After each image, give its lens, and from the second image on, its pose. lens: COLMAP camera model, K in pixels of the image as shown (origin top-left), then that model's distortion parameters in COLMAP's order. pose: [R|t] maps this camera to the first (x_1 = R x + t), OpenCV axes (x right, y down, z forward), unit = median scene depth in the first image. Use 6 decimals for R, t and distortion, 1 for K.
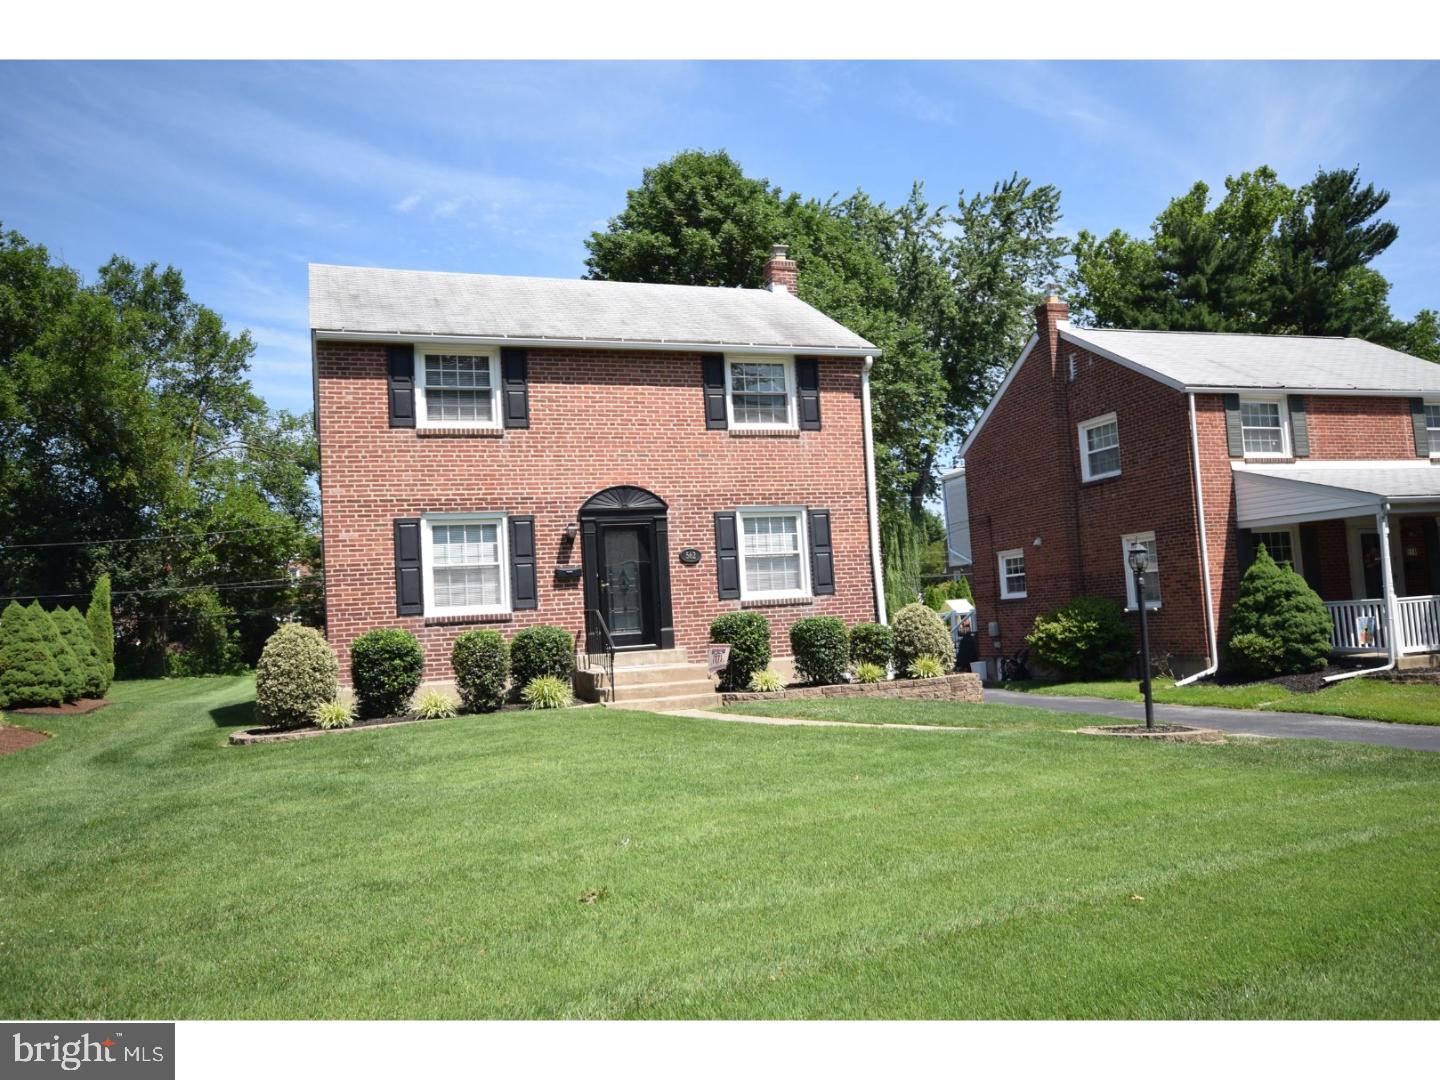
lens RADIAL K [[1110.5, 0, 713.5], [0, 1110.5, 540.7], [0, 0, 1]] dist [0.011205, -0.003331]
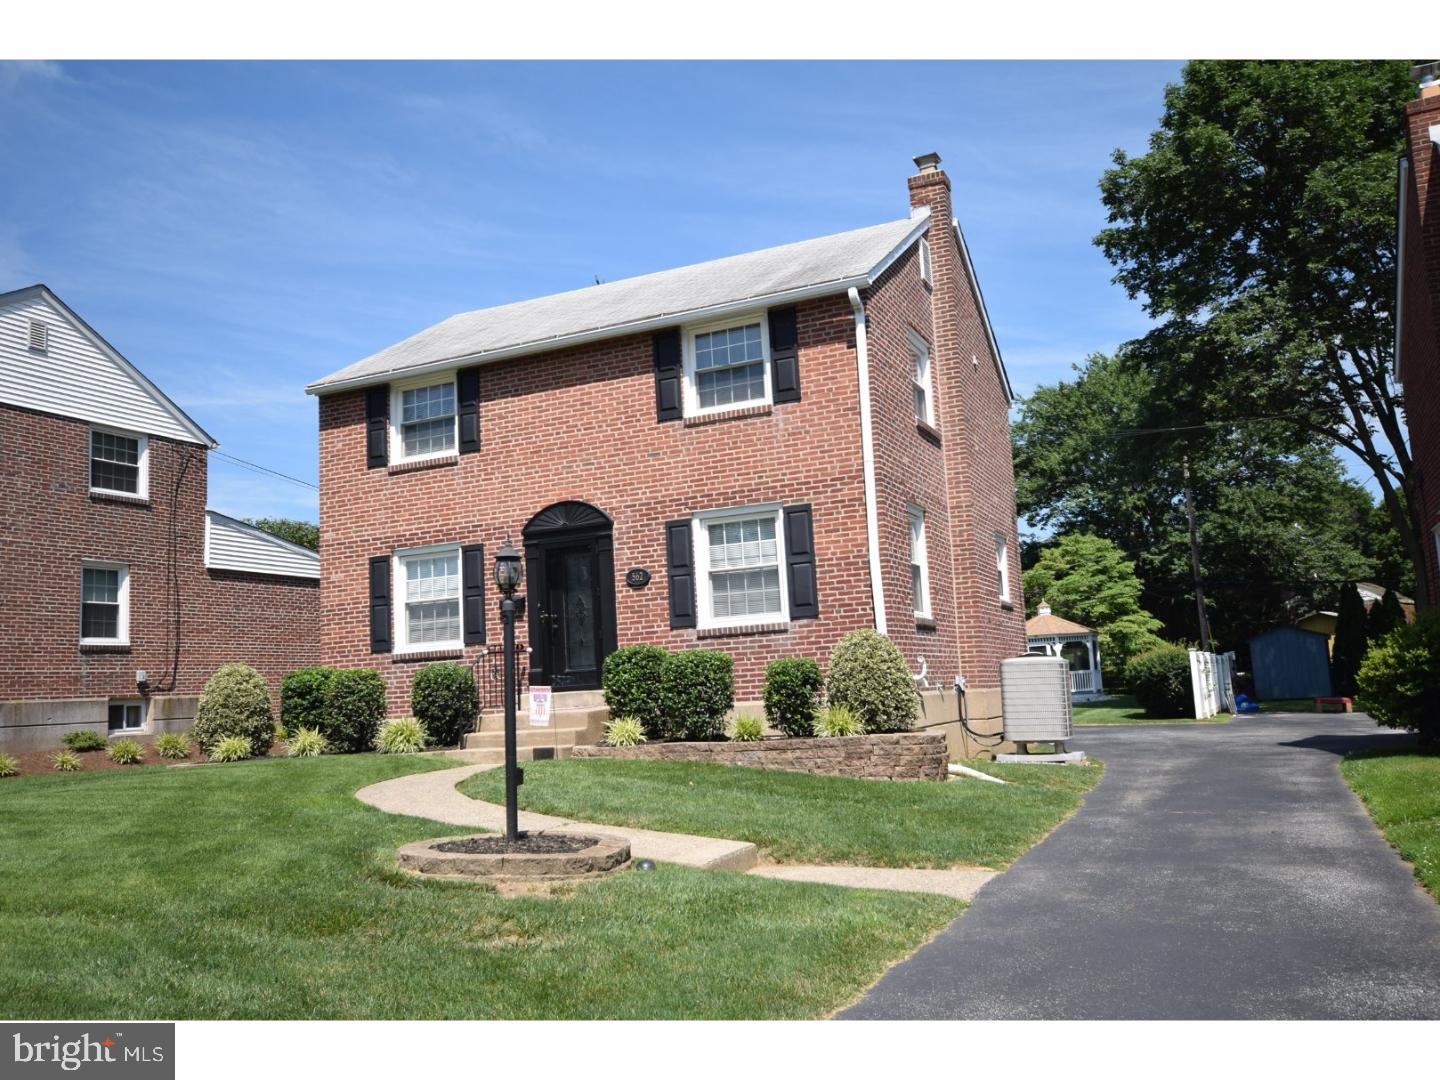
lens RADIAL K [[1148.9, 0, 723.5], [0, 1148.9, 551.0], [0, 0, 1]] dist [0.015852, 0.055895]
pose [[0.726086, -0.064308, -0.684591, 0.591891], [0.064540, 0.997595, -0.025259, 0.019119], [0.684569, -0.025843, 0.728490, 0.398263]]
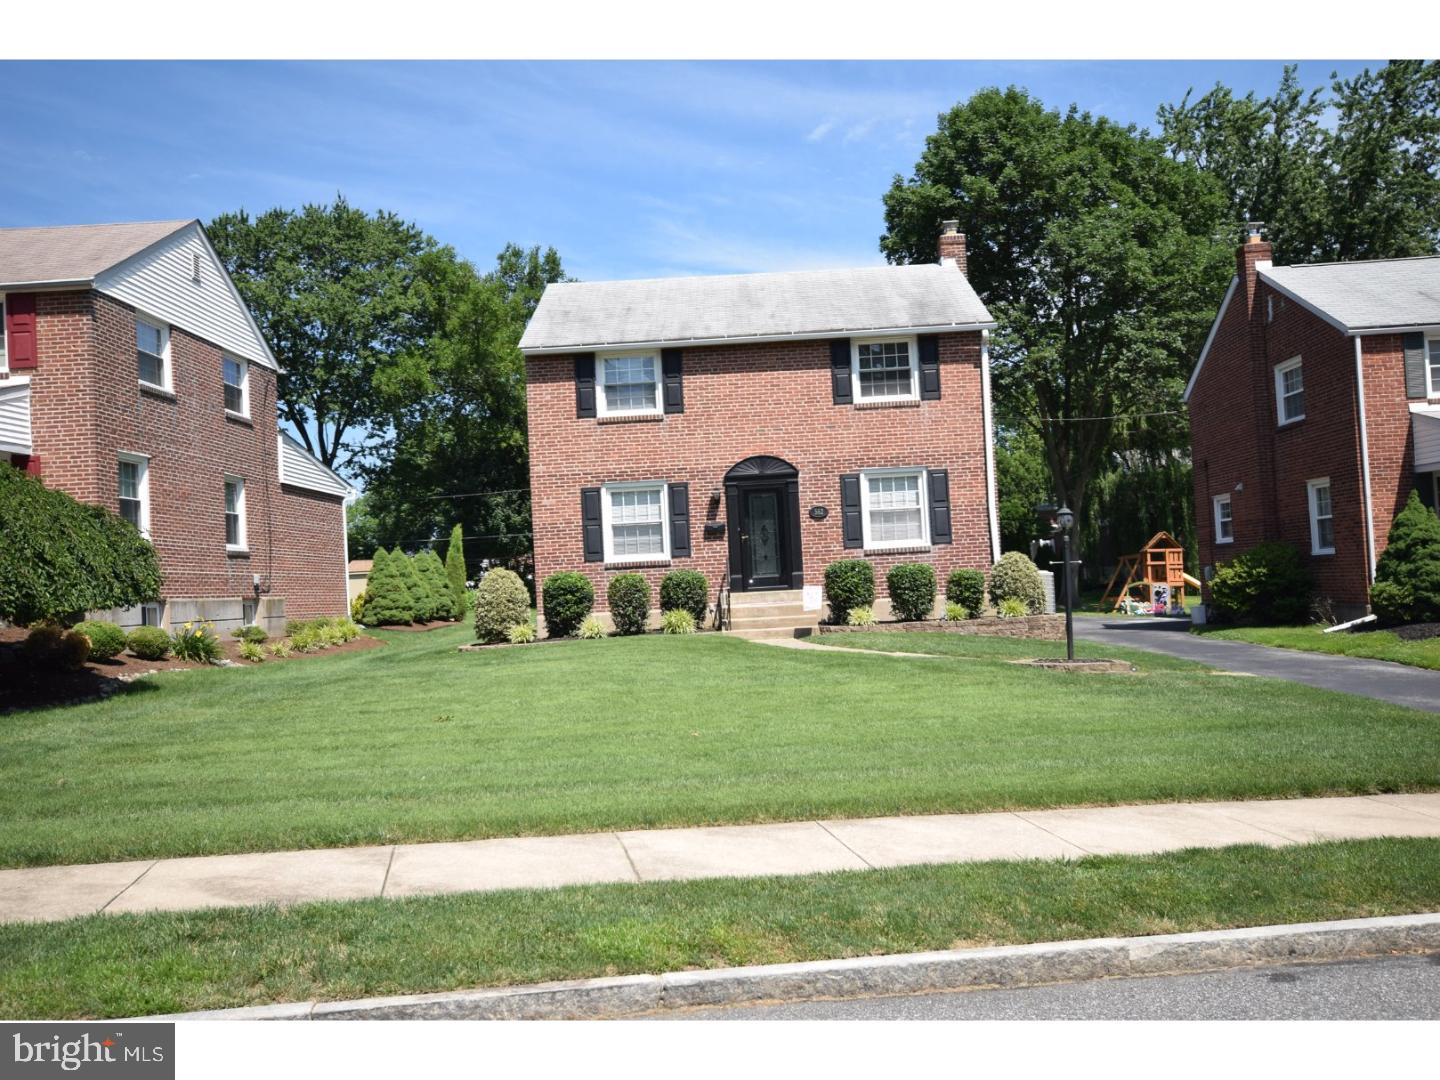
lens RADIAL K [[1148.9, 0, 717.4], [0, 1148.9, 544.4], [0, 0, 1]] dist [0.015852, 0.055895]
pose [[0.933771, -0.001285, -0.357869, 0.306952], [0.023472, 0.998060, 0.057660, -0.024559], [0.357101, -0.062241, 0.931990, -0.186831]]
